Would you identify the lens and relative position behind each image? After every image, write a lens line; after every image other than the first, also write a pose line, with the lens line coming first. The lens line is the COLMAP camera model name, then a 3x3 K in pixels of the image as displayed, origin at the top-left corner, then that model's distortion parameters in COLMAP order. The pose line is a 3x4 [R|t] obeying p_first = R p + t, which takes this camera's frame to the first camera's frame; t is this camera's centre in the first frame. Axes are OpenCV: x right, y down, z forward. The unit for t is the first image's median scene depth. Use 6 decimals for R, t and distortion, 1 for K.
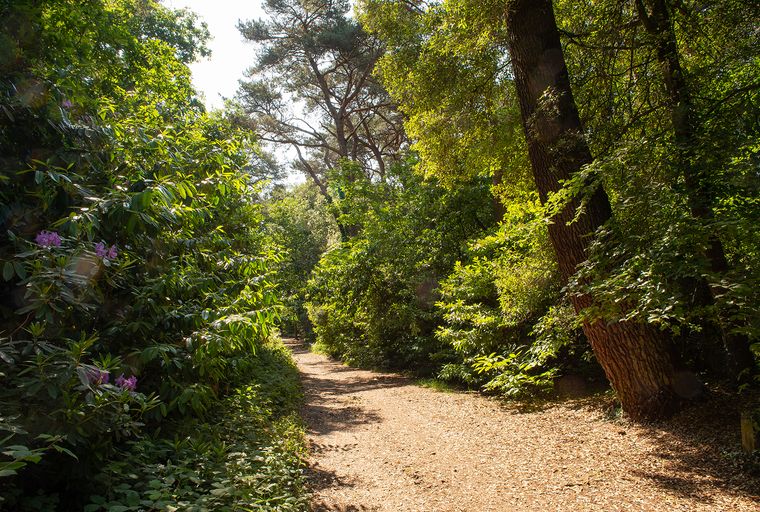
lens RADIAL K [[531.4, 0, 379.8], [0, 531.4, 253.4], [0, 0, 1]] dist [-0.007006, -0.000190]
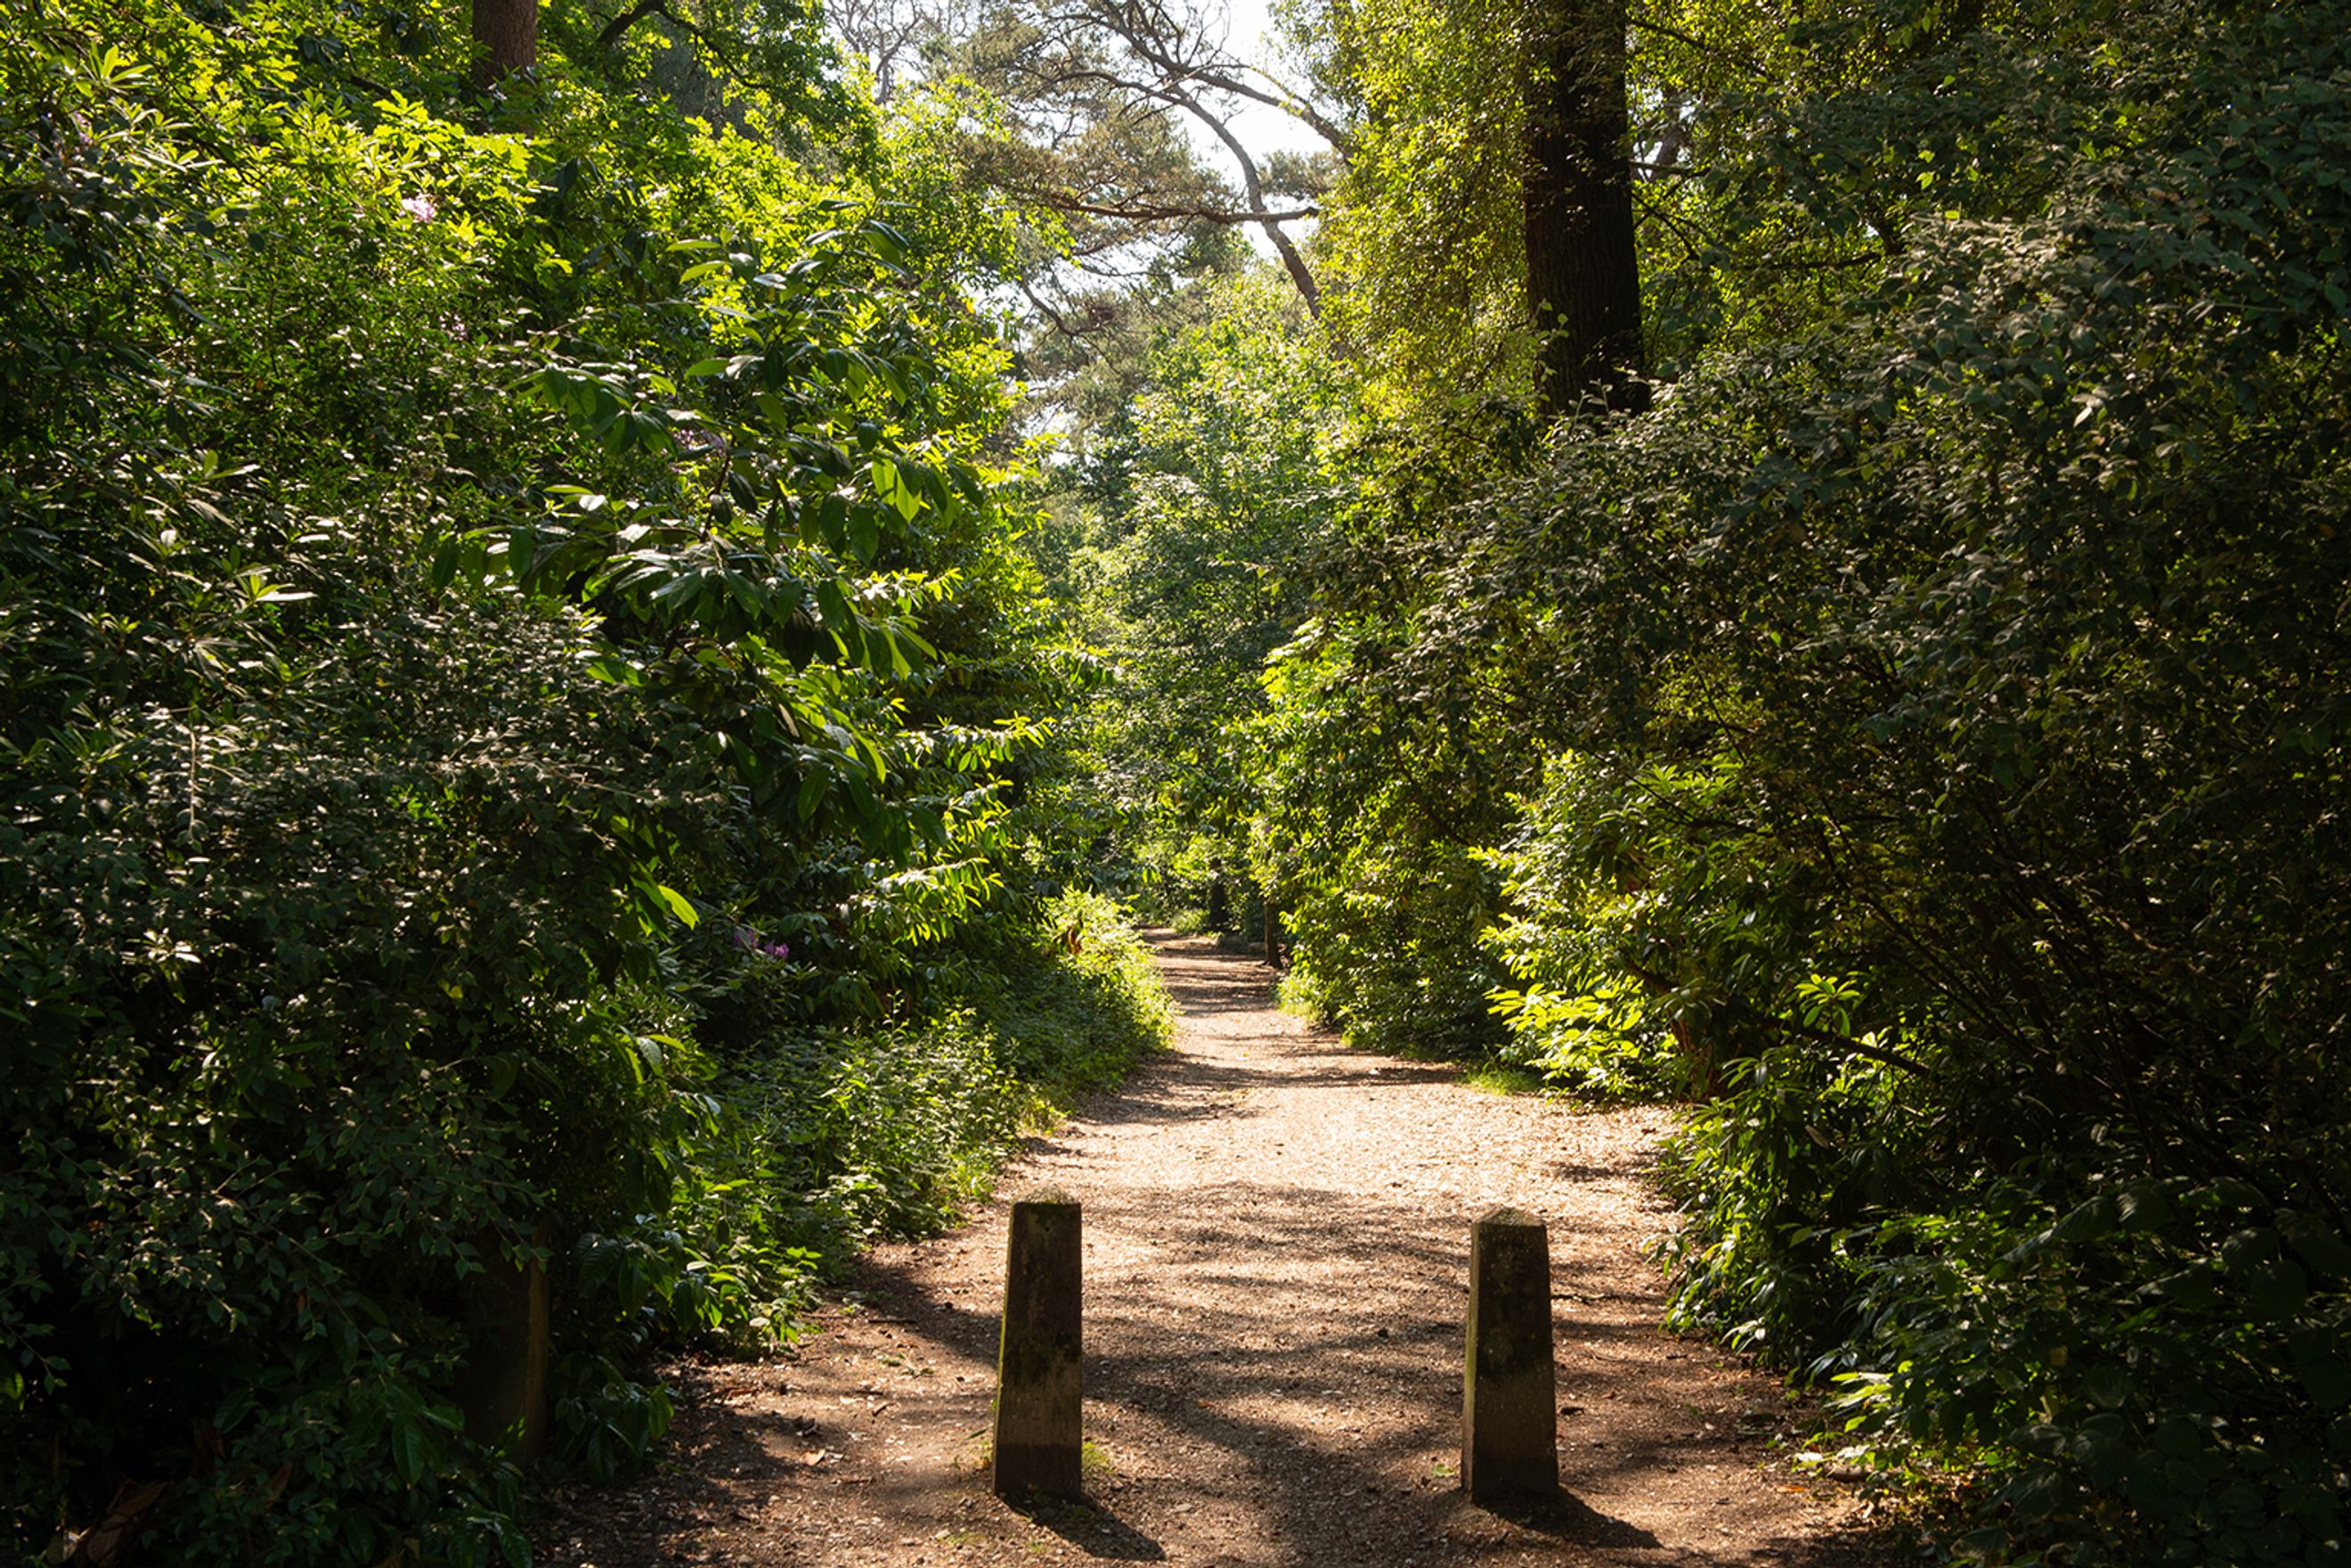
lens RADIAL K [[3050.8, 0, 1175.5], [0, 3050.8, 785.4], [0, 0, 1]] dist [0.009539, 0.000000]
pose [[0.975169, 0.033011, -0.218986, 0.446167], [-0.012489, 0.995452, 0.094443, -0.180619], [0.221108, -0.089363, 0.971147, -1.327558]]
